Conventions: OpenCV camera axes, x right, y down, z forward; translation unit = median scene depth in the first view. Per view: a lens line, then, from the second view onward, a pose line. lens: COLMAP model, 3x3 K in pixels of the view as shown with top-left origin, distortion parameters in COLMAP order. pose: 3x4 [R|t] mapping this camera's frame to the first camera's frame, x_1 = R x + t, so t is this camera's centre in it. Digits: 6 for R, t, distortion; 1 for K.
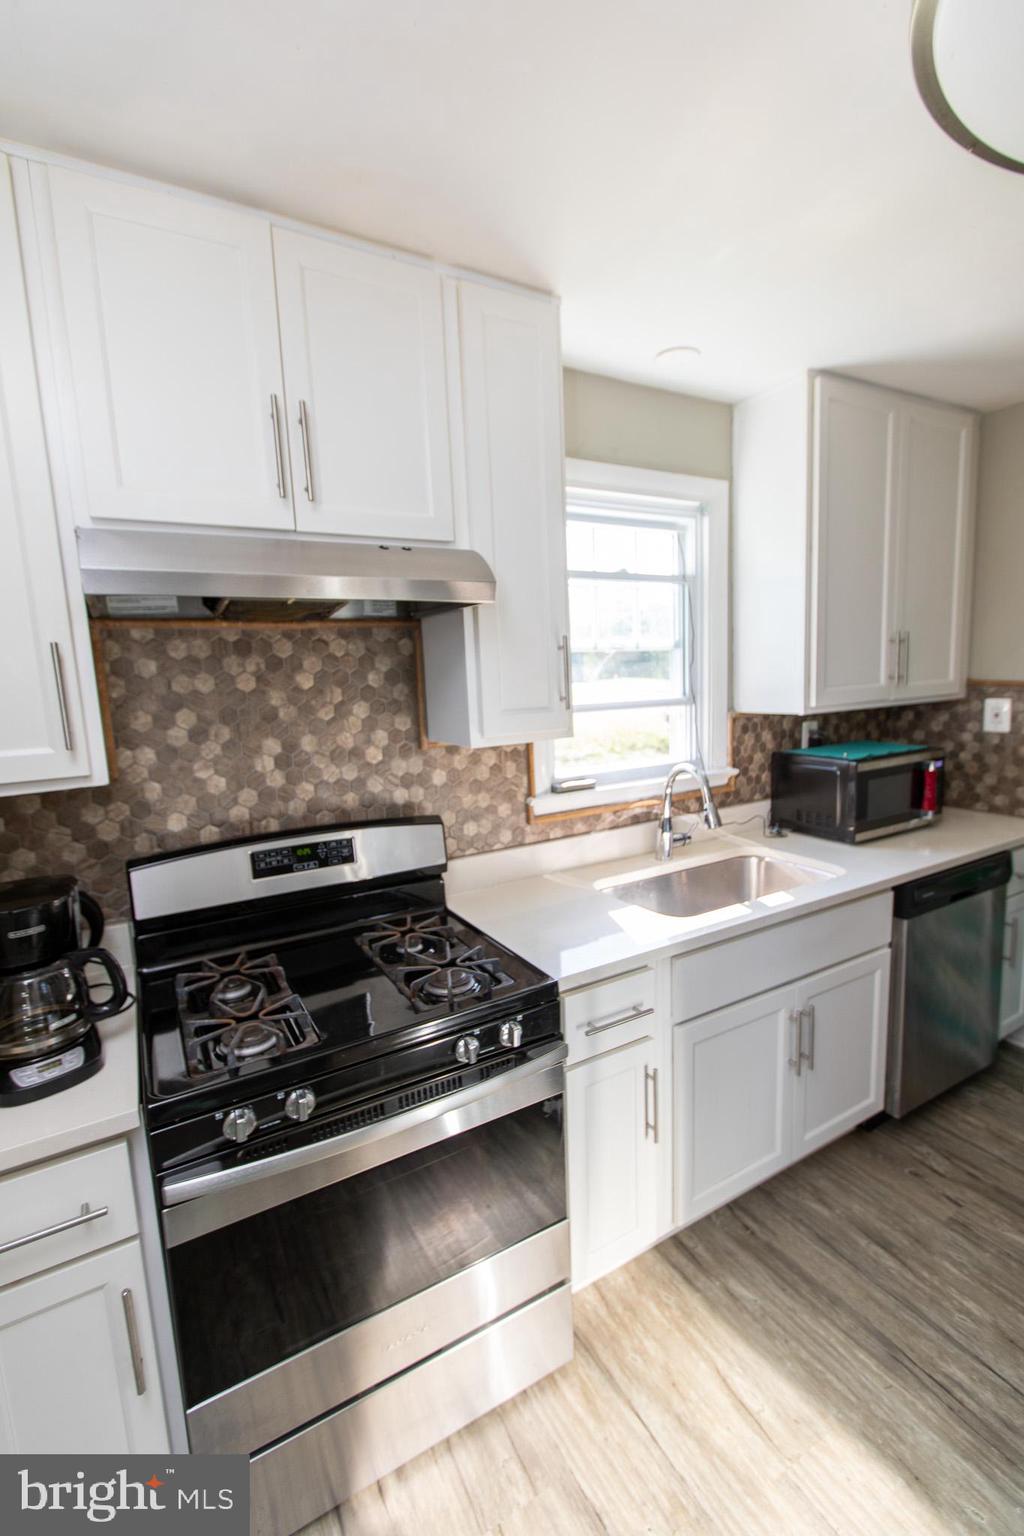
lens RADIAL K [[671.0, 0, 511.7], [0, 671.0, 765.9], [0, 0, 1]] dist [-0.018297, 0.000824]
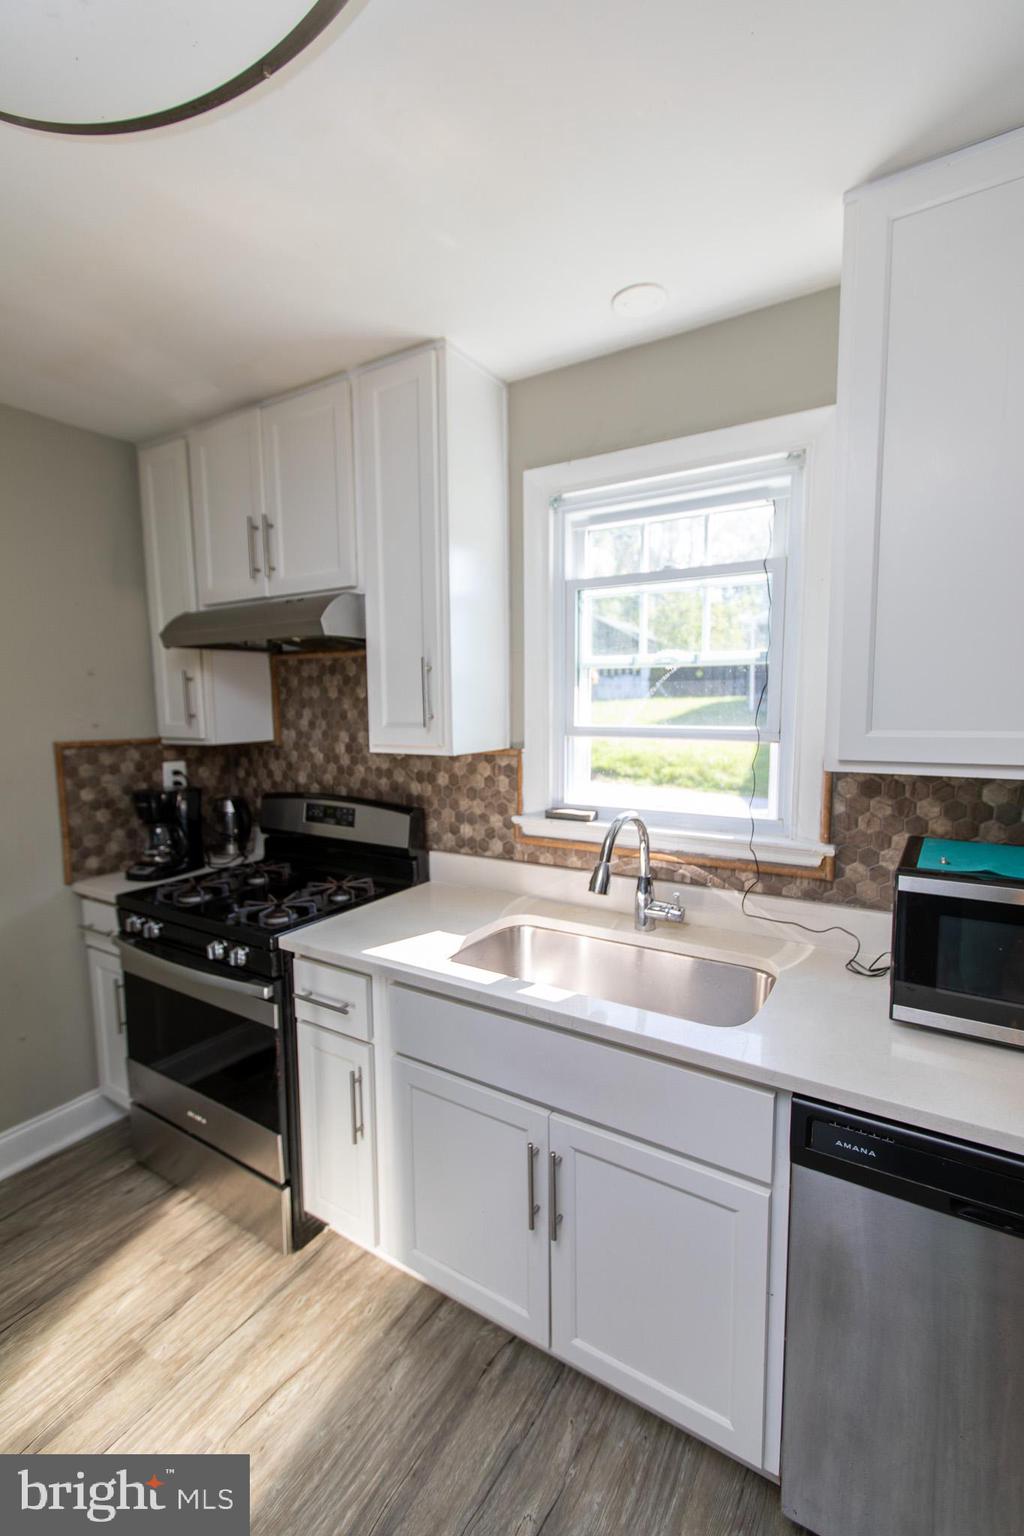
lens RADIAL K [[671.0, 0, 510.8], [0, 671.0, 765.9], [0, 0, 1]] dist [-0.018297, 0.000824]
pose [[0.478274, 0.121640, -0.869746, 1.077808], [-0.130638, 0.989197, 0.066508, -0.110030], [0.868440, 0.081813, 0.488998, 0.603217]]
